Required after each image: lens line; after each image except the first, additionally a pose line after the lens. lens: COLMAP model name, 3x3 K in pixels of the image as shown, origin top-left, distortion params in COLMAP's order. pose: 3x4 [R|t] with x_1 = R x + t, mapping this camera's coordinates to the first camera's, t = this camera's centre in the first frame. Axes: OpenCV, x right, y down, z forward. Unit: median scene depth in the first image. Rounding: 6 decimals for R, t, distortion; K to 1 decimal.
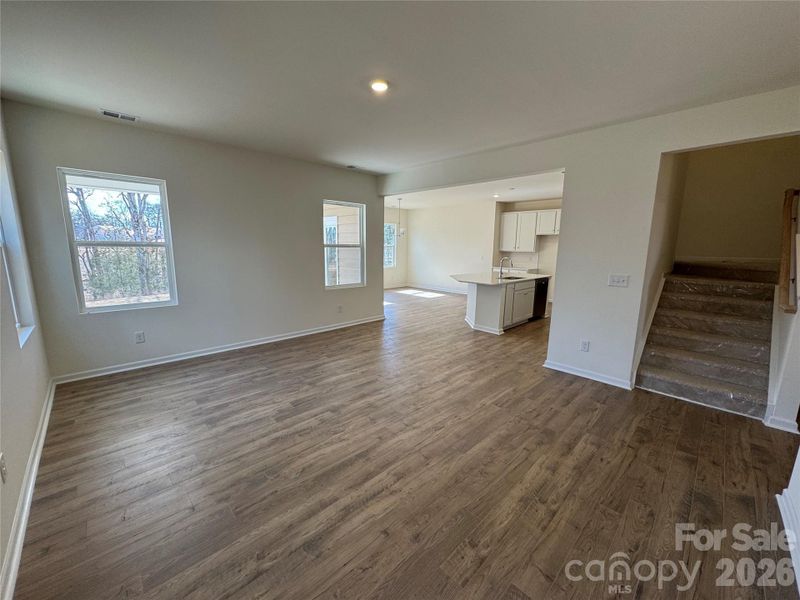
lens RADIAL K [[315.8, 0, 413.9], [0, 315.8, 298.5], [0, 0, 1]] dist [-0.000717, -0.000196]
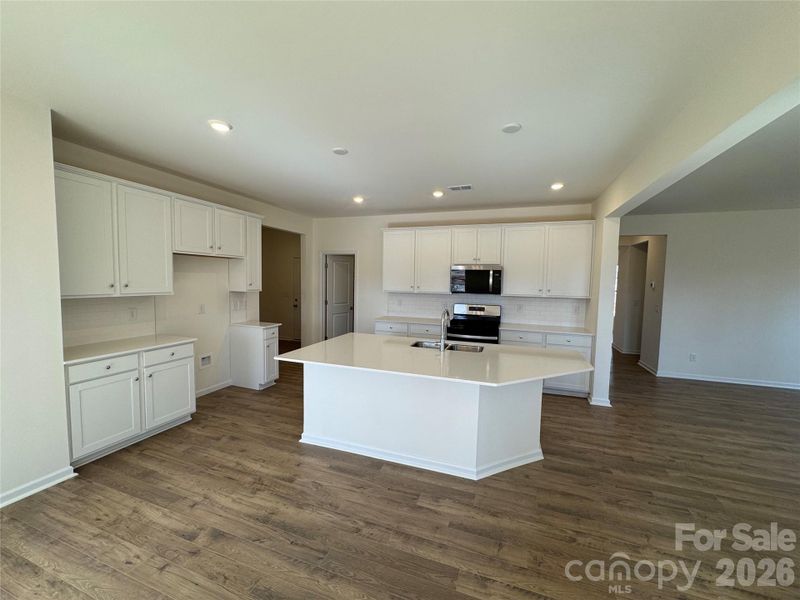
lens RADIAL K [[320.7, 0, 398.5], [0, 320.7, 299.7], [0, 0, 1]] dist [-0.000659, 0.000177]
pose [[-0.408628, -0.074537, 0.909652, -0.214629], [0.126334, 0.982447, 0.137252, -0.342295], [-0.903915, 0.171005, -0.392039, 1.930346]]
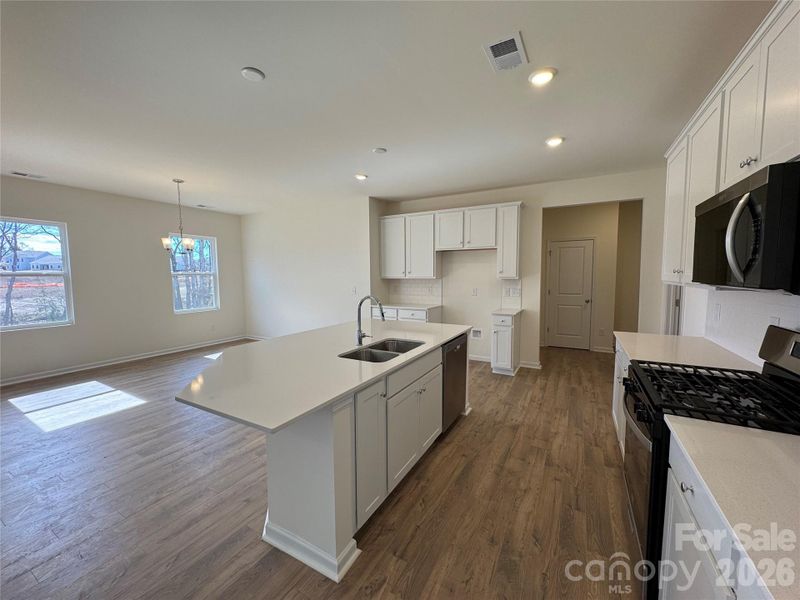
lens RADIAL K [[315.8, 0, 400.0], [0, 315.8, 300.0], [0, 0, 1]] dist [-0.002445, -0.000175]
pose [[0.967874, -0.039060, 0.248381, 0.356771], [0.059085, 0.995530, -0.073683, -0.142453], [-0.244393, 0.085991, 0.965856, 0.940068]]
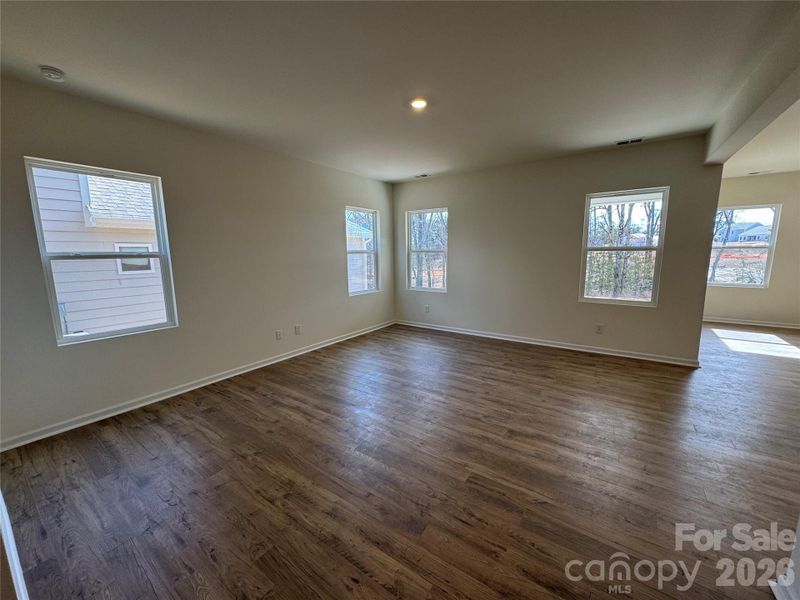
lens RADIAL K [[324.9, 0, 398.0], [0, 324.9, 301.5], [0, 0, 1]] dist [0.002475, 0.000050]
pose [[0.163527, 0.136432, -0.977059, 0.643850], [-0.148296, 0.982537, 0.112378, -0.070253], [0.975329, 0.126517, 0.180904, 0.490662]]
